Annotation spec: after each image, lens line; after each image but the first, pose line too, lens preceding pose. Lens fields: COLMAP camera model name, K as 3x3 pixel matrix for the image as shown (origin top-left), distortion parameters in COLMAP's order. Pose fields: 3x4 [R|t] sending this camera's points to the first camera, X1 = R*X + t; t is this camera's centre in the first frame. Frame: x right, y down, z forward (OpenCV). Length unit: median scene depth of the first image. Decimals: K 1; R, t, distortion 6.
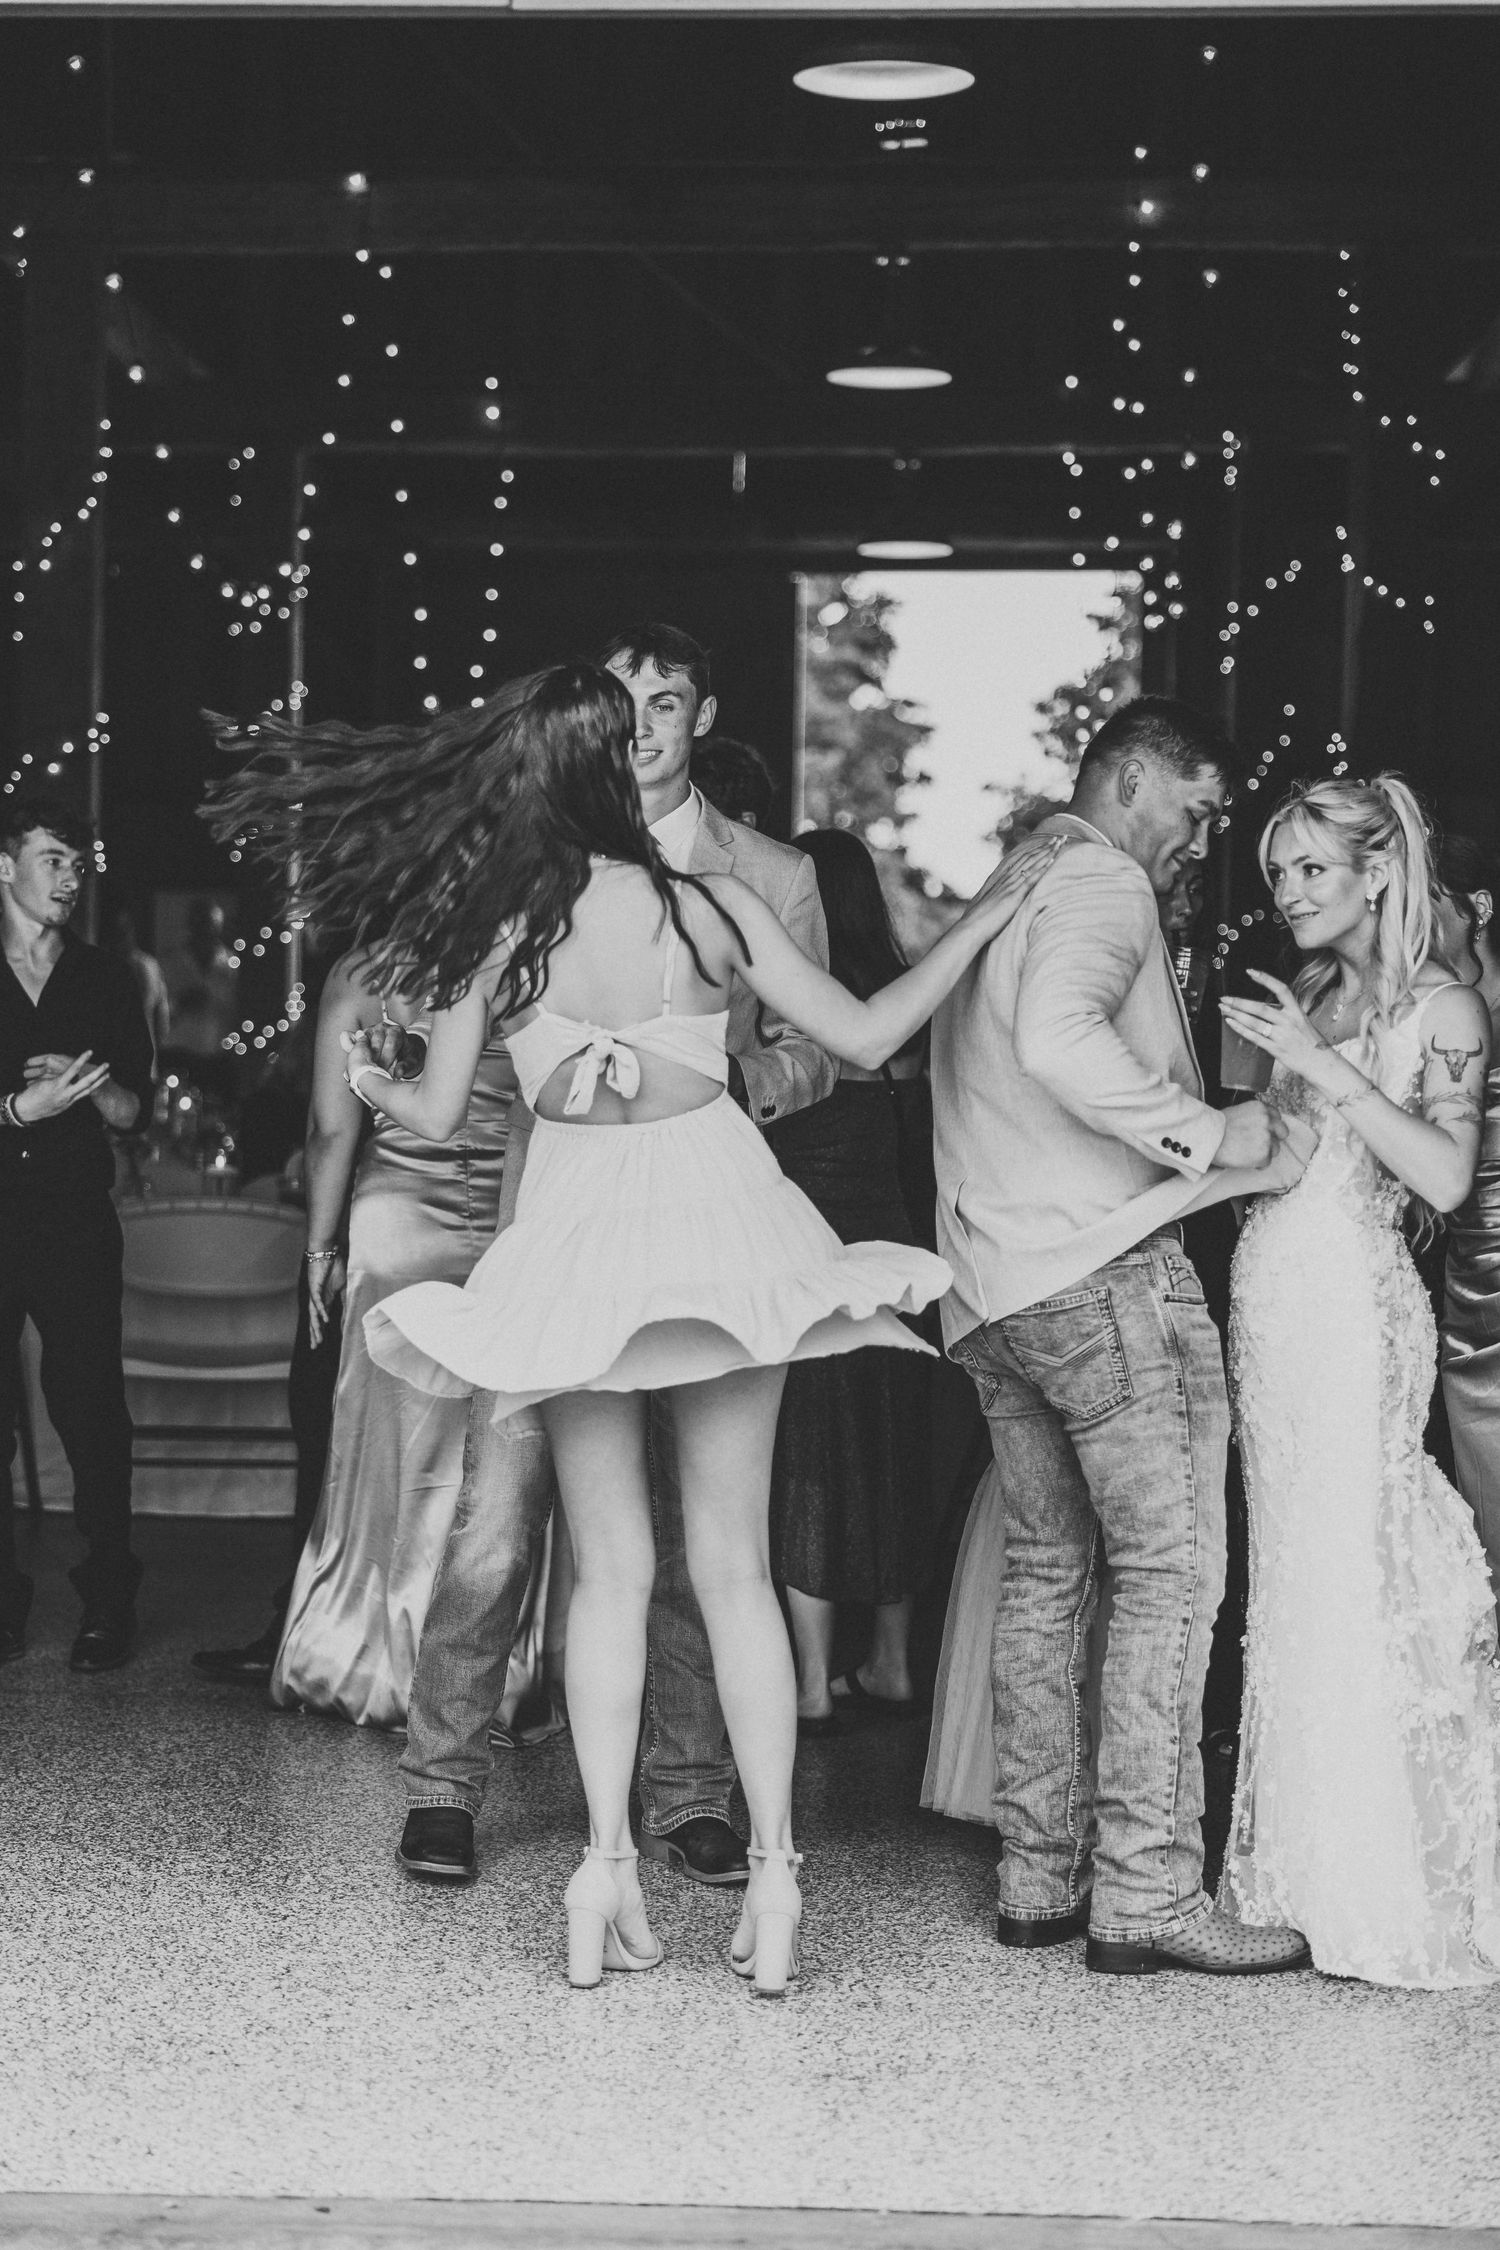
lens RADIAL K [[4037.0, 0, 750.0], [0, 4037.0, 1125.0], [0, 0, 1]] dist [0.003188, -0.046464]
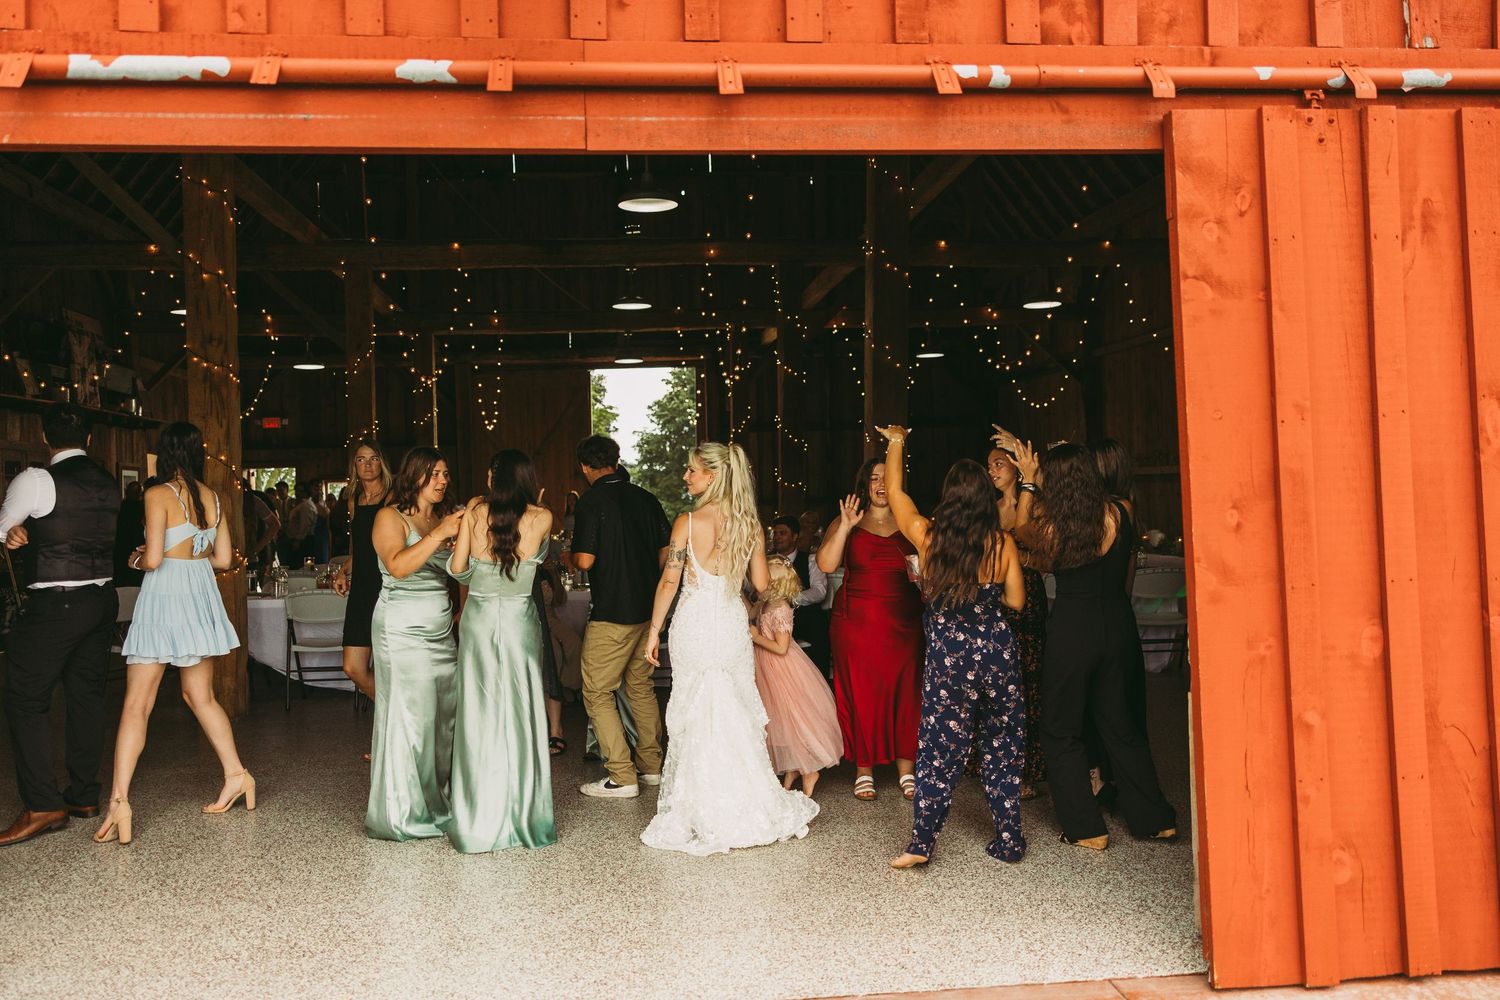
lens RADIAL K [[1205.6, 0, 750.0], [0, 1205.6, 500.0], [0, 0, 1]] dist [0.004252, 0.003054]
pose [[0.987886, -0.039241, 0.150136, -0.063159], [0.043201, 0.998797, -0.023203, -0.026358], [-0.149045, 0.029408, 0.988393, 0.186825]]
